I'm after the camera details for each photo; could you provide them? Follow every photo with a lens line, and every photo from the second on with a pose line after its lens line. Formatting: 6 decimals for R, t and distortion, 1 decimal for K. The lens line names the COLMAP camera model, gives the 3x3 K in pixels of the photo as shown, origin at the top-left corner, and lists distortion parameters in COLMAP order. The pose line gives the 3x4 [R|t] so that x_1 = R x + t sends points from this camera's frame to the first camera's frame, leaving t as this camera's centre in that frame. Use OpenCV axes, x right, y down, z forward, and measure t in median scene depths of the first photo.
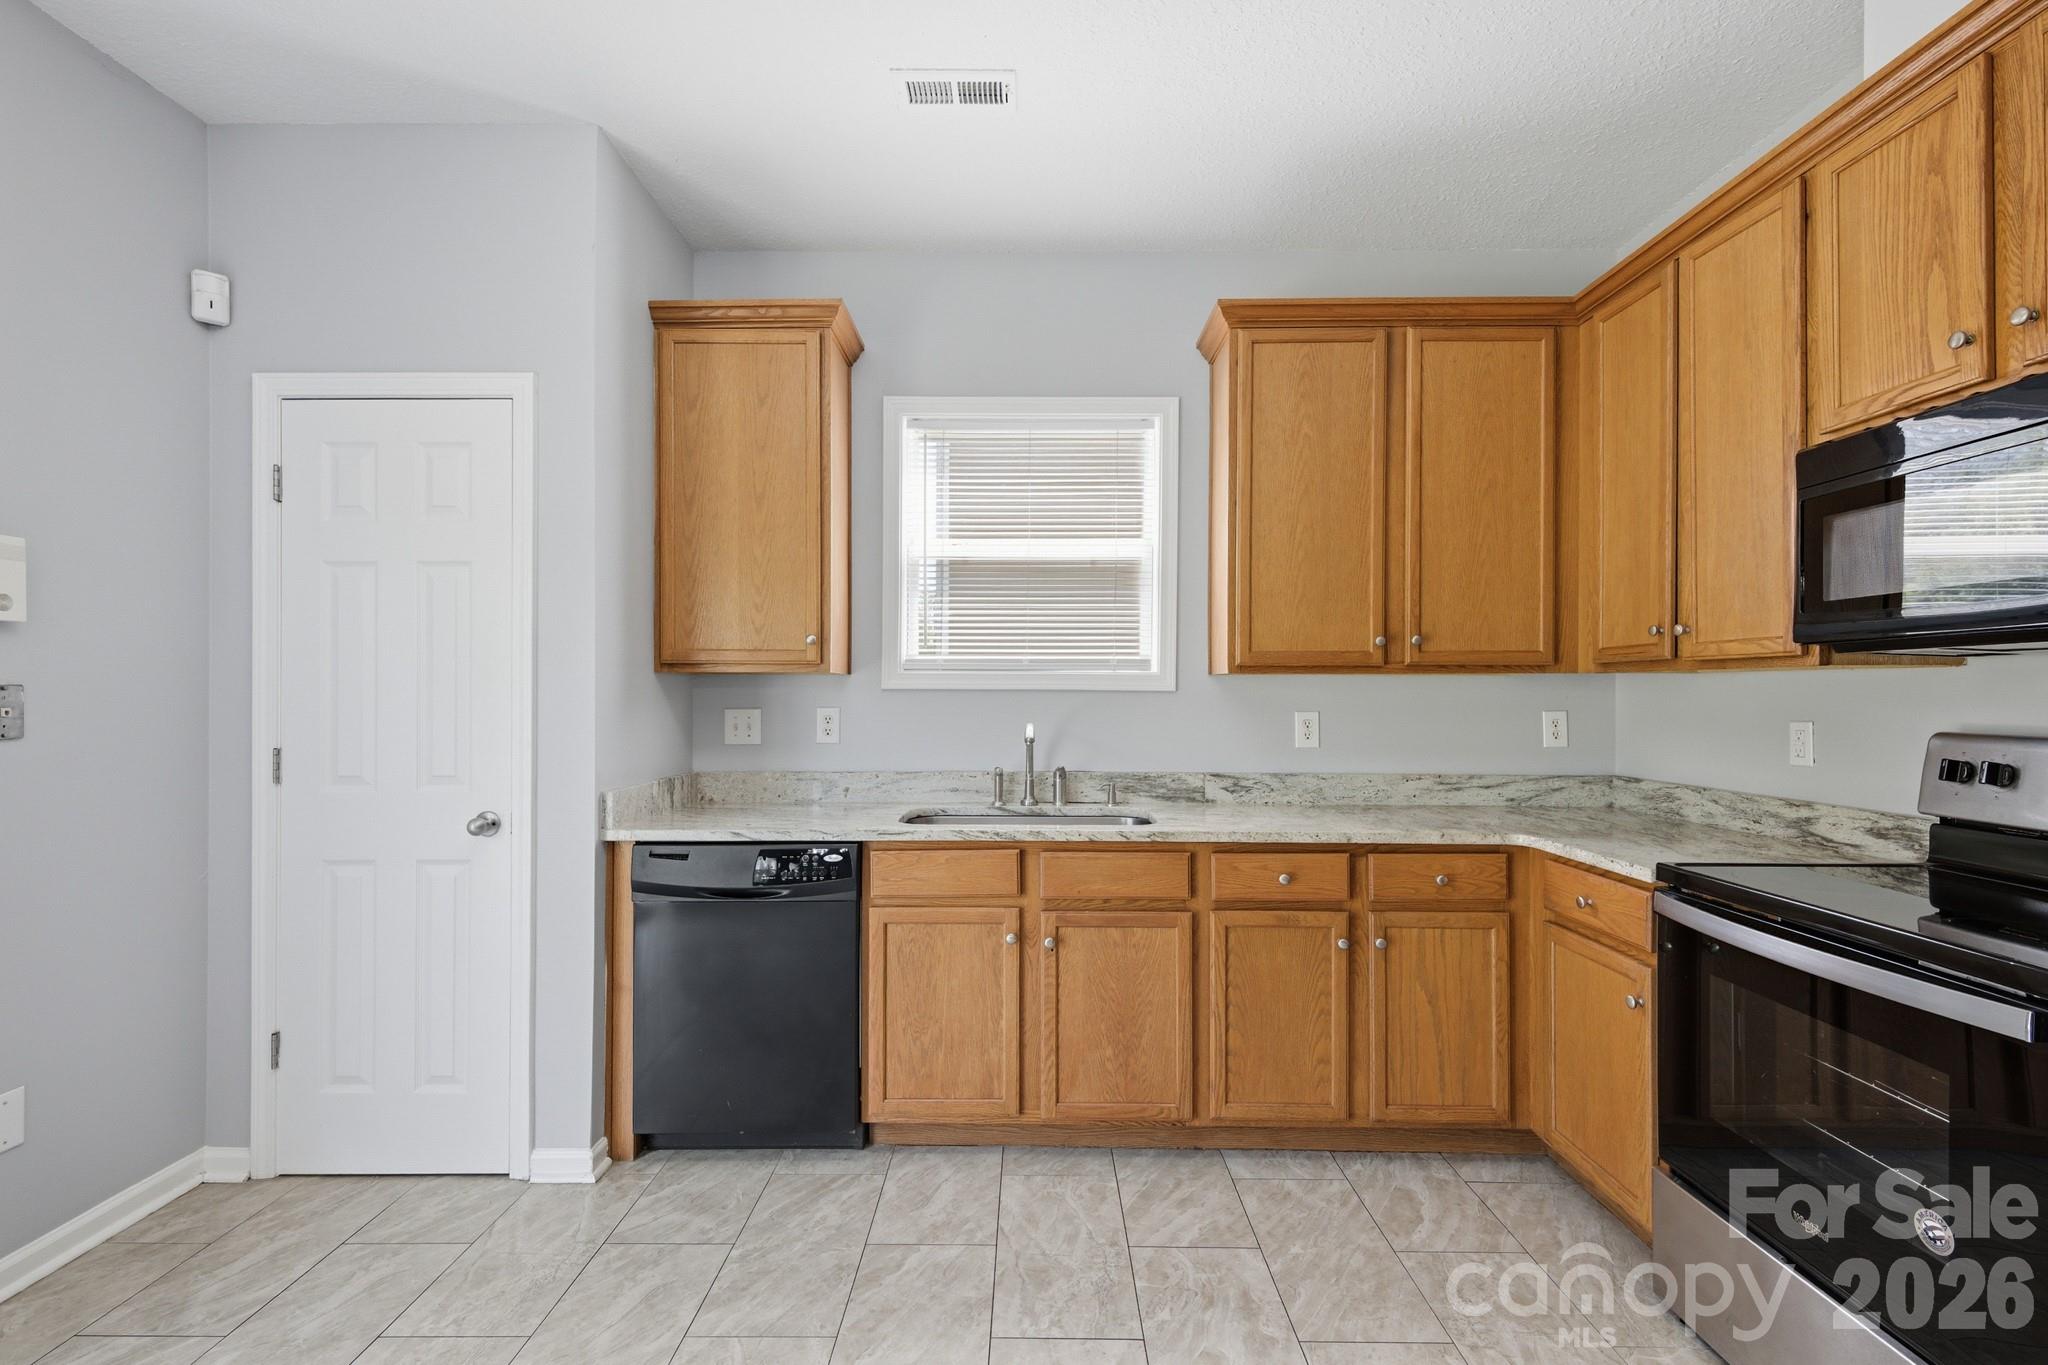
lens RADIAL K [[901.9, 0, 1035.6], [0, 901.9, 691.8], [0, 0, 1]] dist [0.012260, -0.003974]
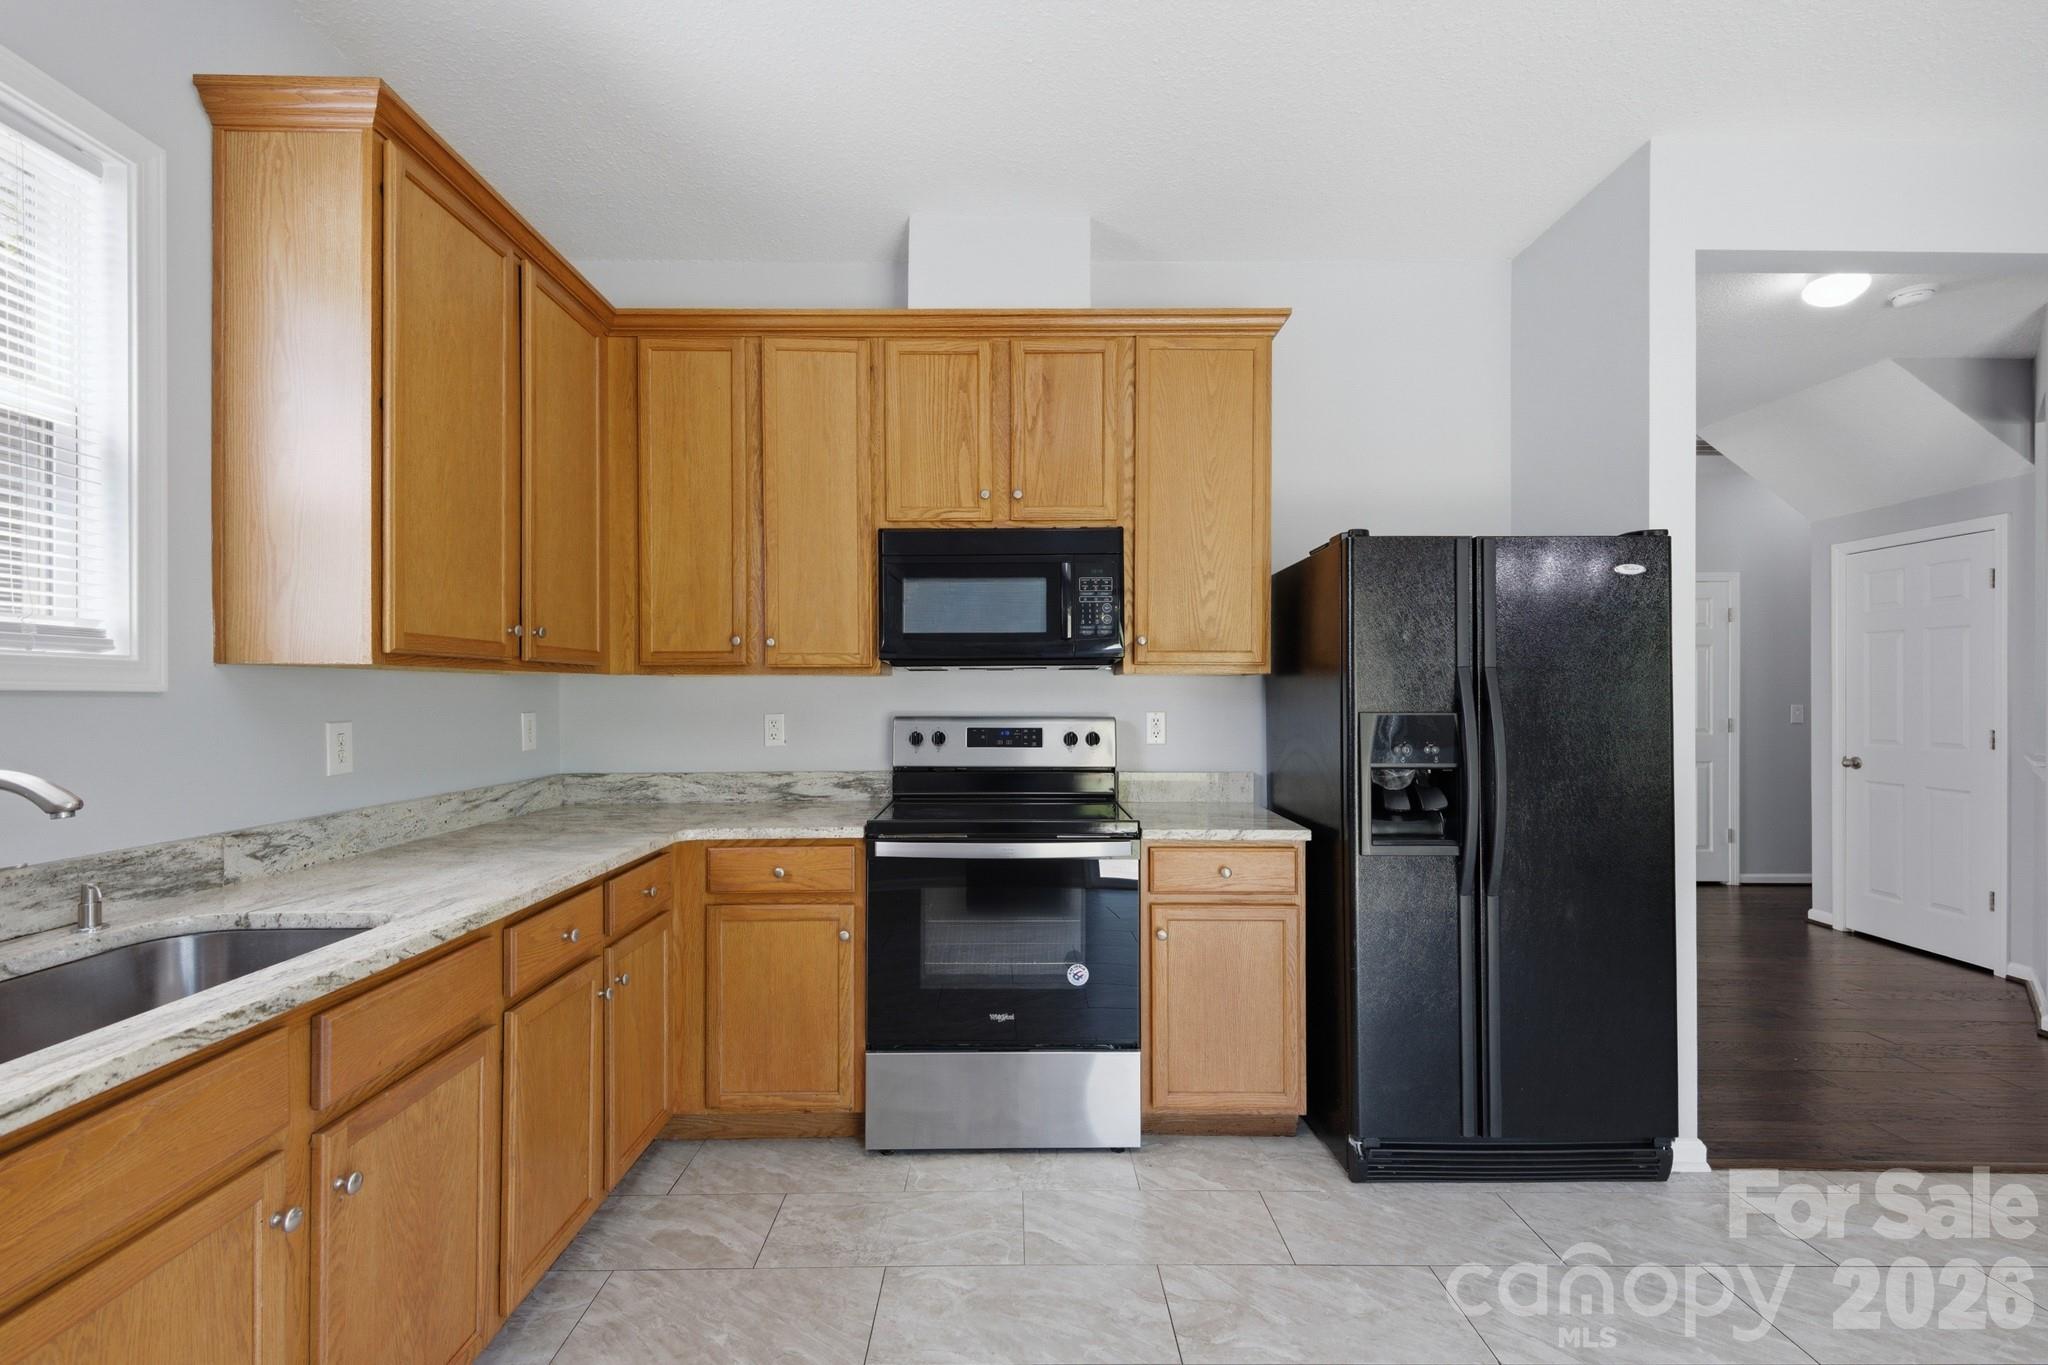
lens RADIAL K [[901.9, 0, 1006.5], [0, 901.9, 696.0], [0, 0, 1]] dist [0.012260, -0.003974]
pose [[-0.002659, -0.004850, 0.999985, -0.490456], [0.002411, 0.999985, 0.004857, 0.000062], [-0.999994, 0.002424, -0.002647, 0.624591]]
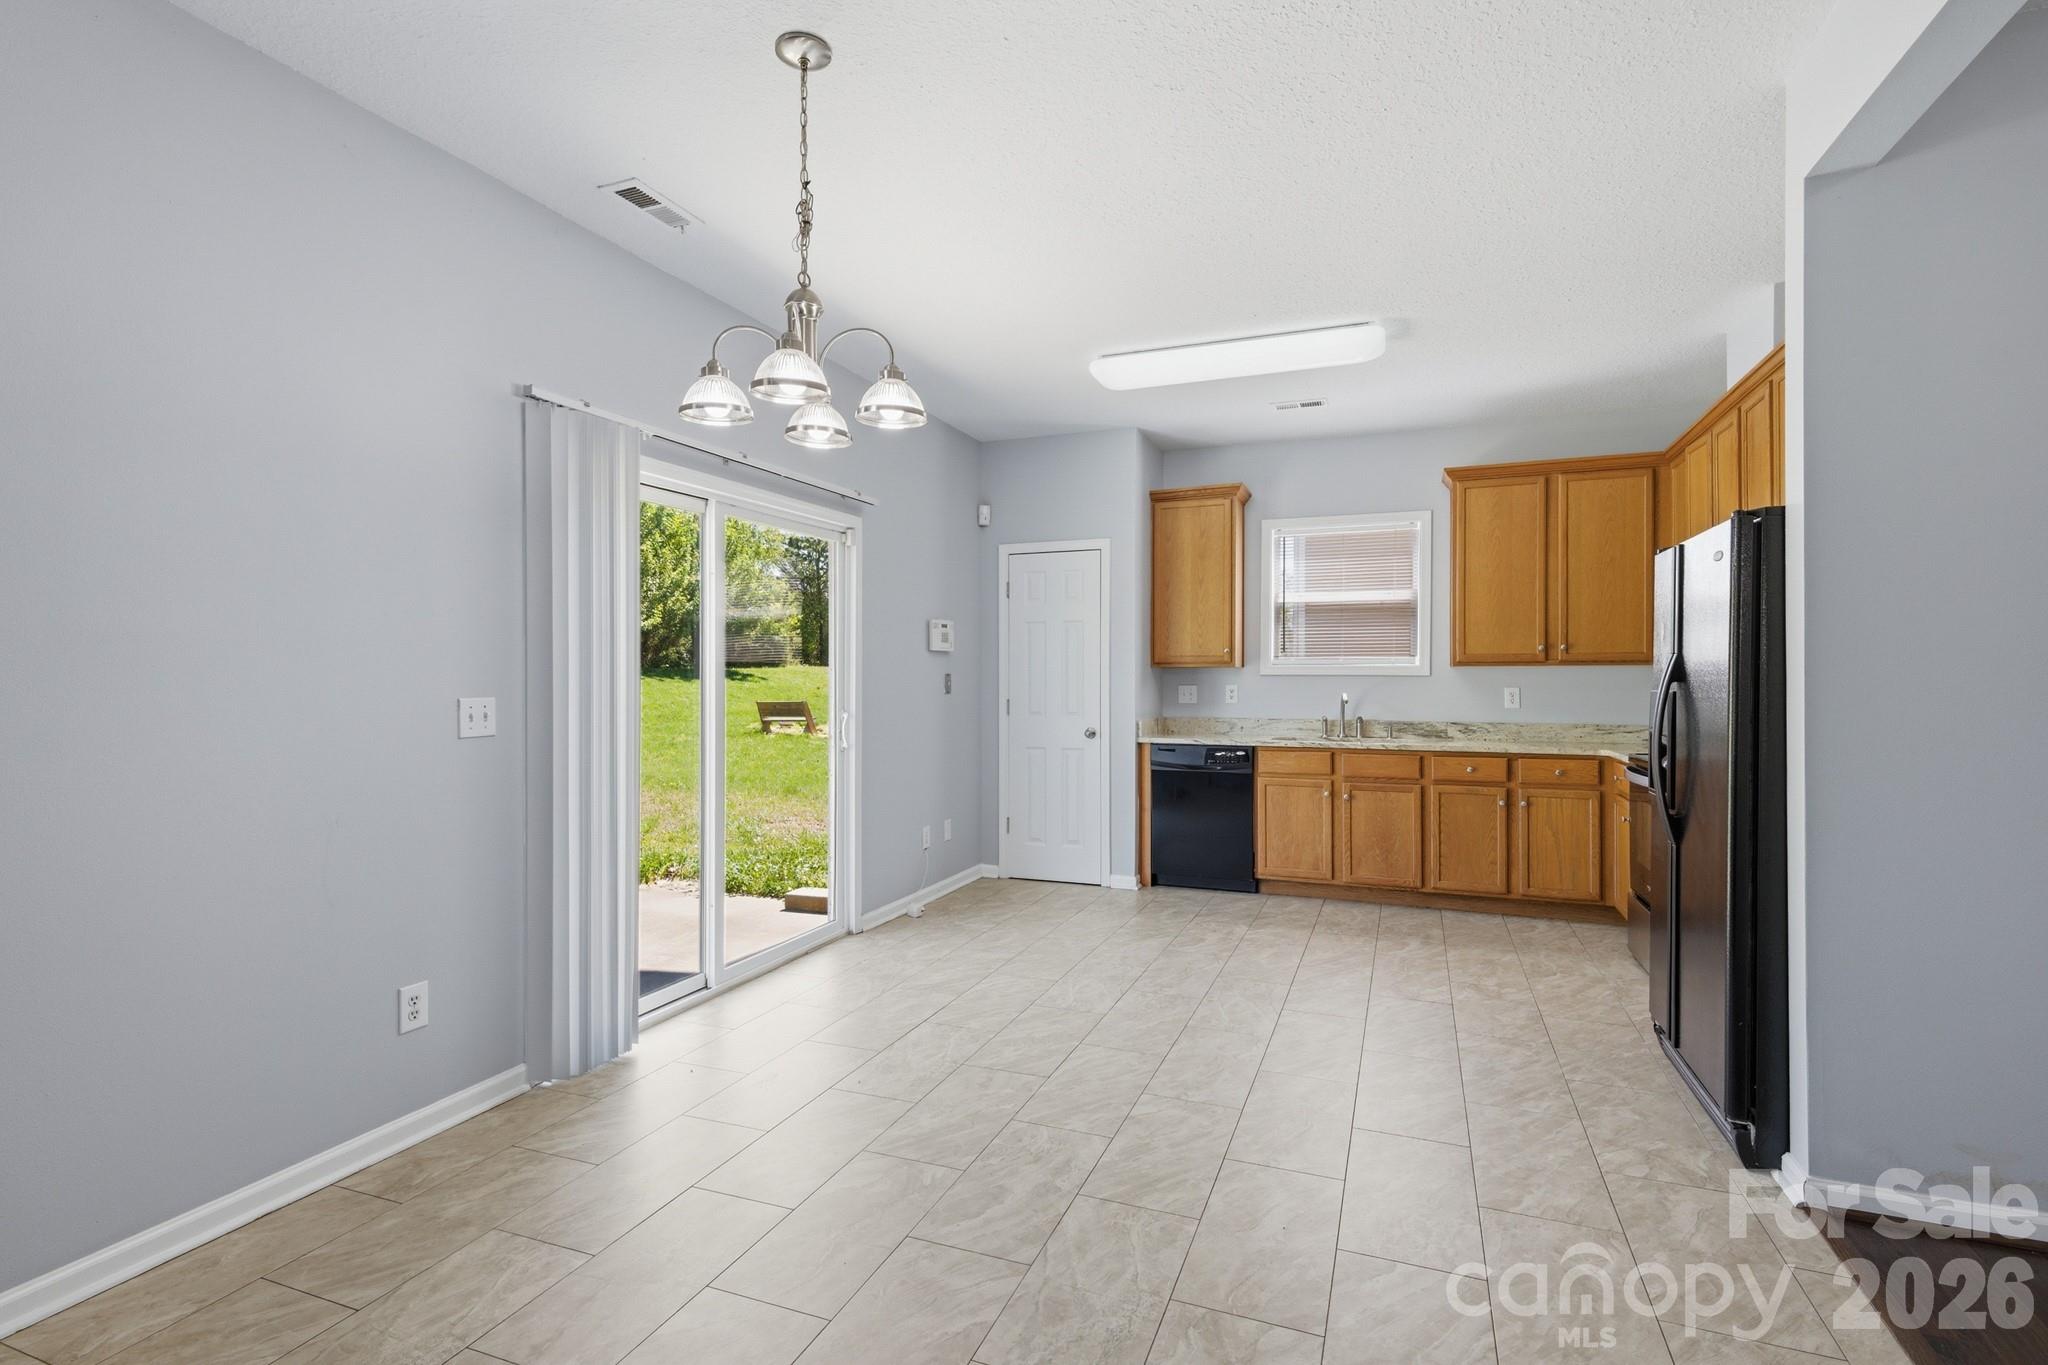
lens RADIAL K [[953.0, 0, 1043.3], [0, 953.0, 678.3], [0, 0, 1]] dist [0.022204, -0.001537]
pose [[0.933699, -0.001515, -0.358056, 0.150939], [0.000691, 0.999997, -0.002431, 0.010512], [0.358059, 0.002022, 0.933697, -1.296803]]
